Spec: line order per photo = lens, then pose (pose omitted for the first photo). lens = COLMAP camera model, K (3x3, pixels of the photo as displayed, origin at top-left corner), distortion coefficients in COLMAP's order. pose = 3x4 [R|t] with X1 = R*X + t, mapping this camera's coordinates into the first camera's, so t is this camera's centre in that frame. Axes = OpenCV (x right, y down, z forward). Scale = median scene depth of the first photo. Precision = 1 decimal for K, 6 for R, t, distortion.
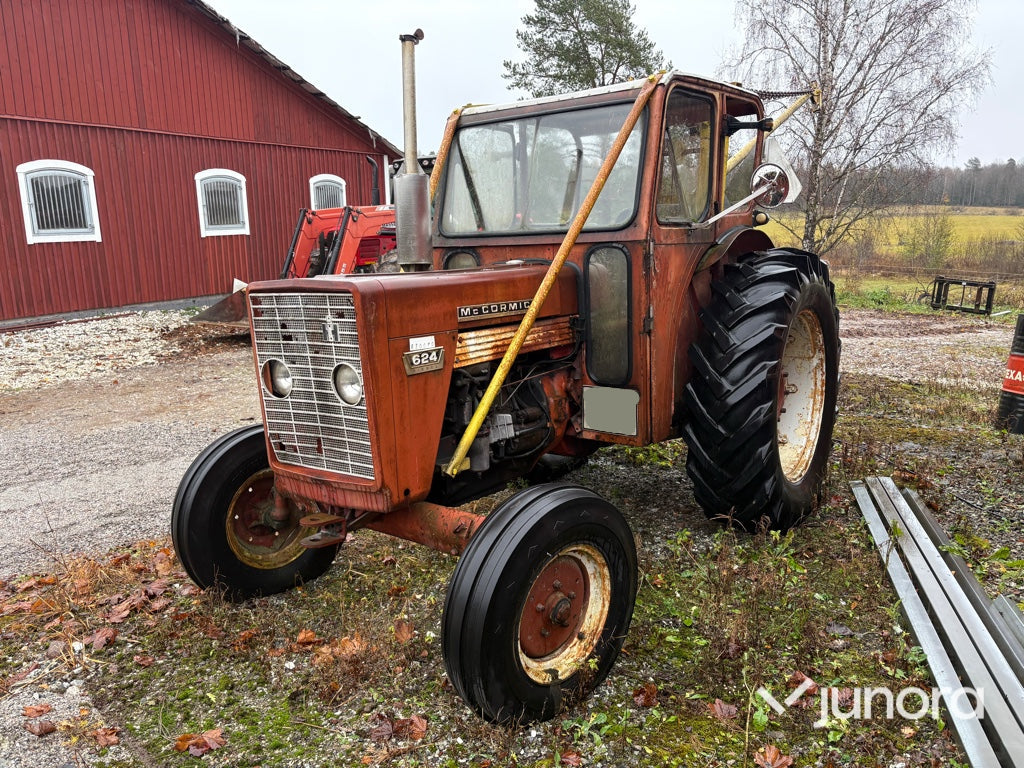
lens RADIAL K [[773.3, 0, 506.6], [0, 773.3, 385.7], [0, 0, 1]] dist [0.055235, -0.059400]
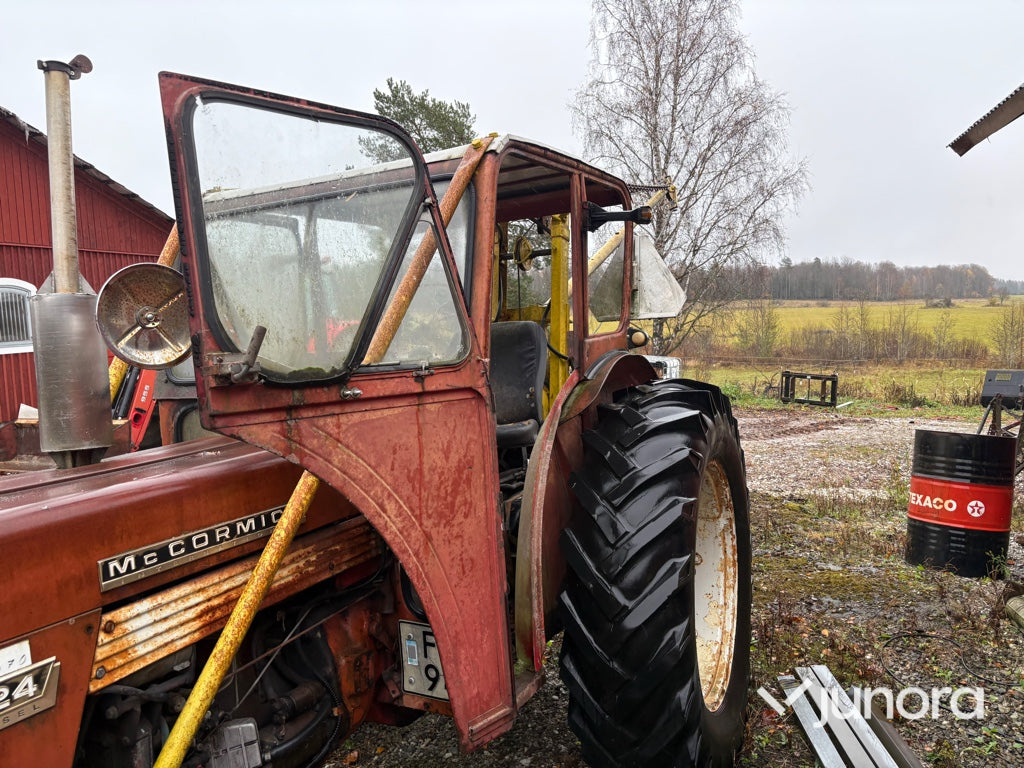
lens RADIAL K [[777.6, 0, 512.0], [0, 777.6, 384.0], [0, 0, 1]] dist [0.051829, -0.061177]
pose [[0.982243, -0.040627, 0.183161, 0.072777], [0.063699, 0.990496, -0.121899, -0.093472], [-0.176468, 0.131402, 0.975496, 0.316755]]
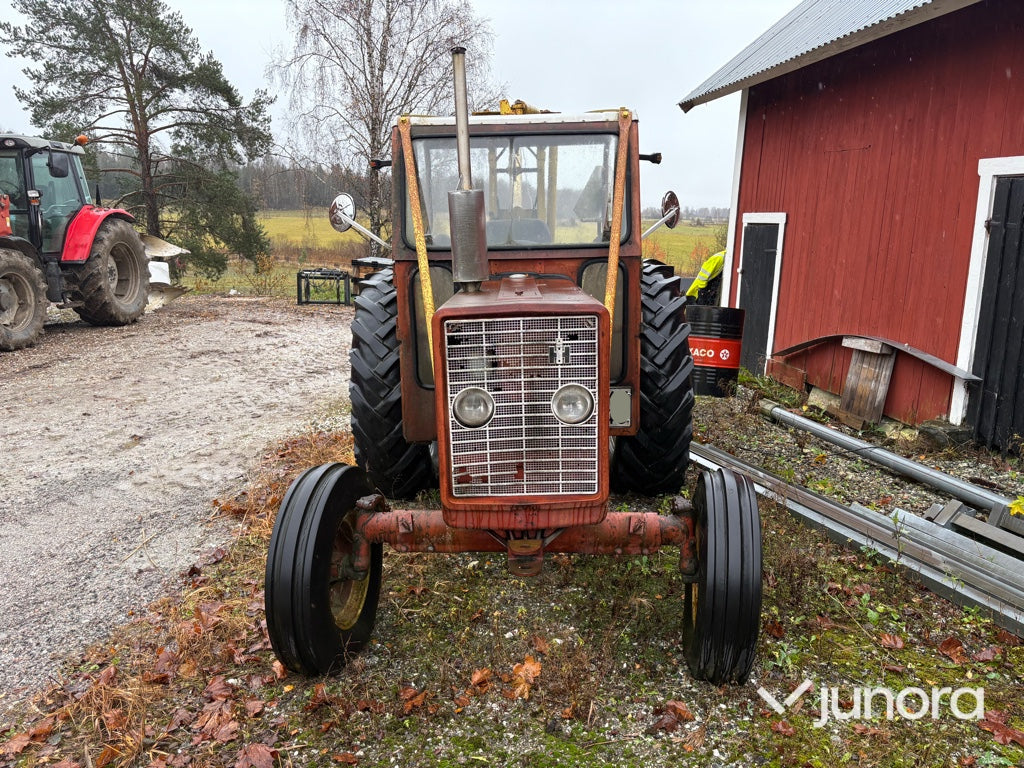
lens RADIAL K [[773.3, 0, 506.6], [0, 773.3, 385.7], [0, 0, 1]] dist [0.055235, -0.059400]
pose [[0.818647, -0.098470, 0.565792, -0.537456], [0.096750, 0.994757, 0.033138, -0.043328], [-0.566088, 0.027612, 0.823882, 0.134543]]
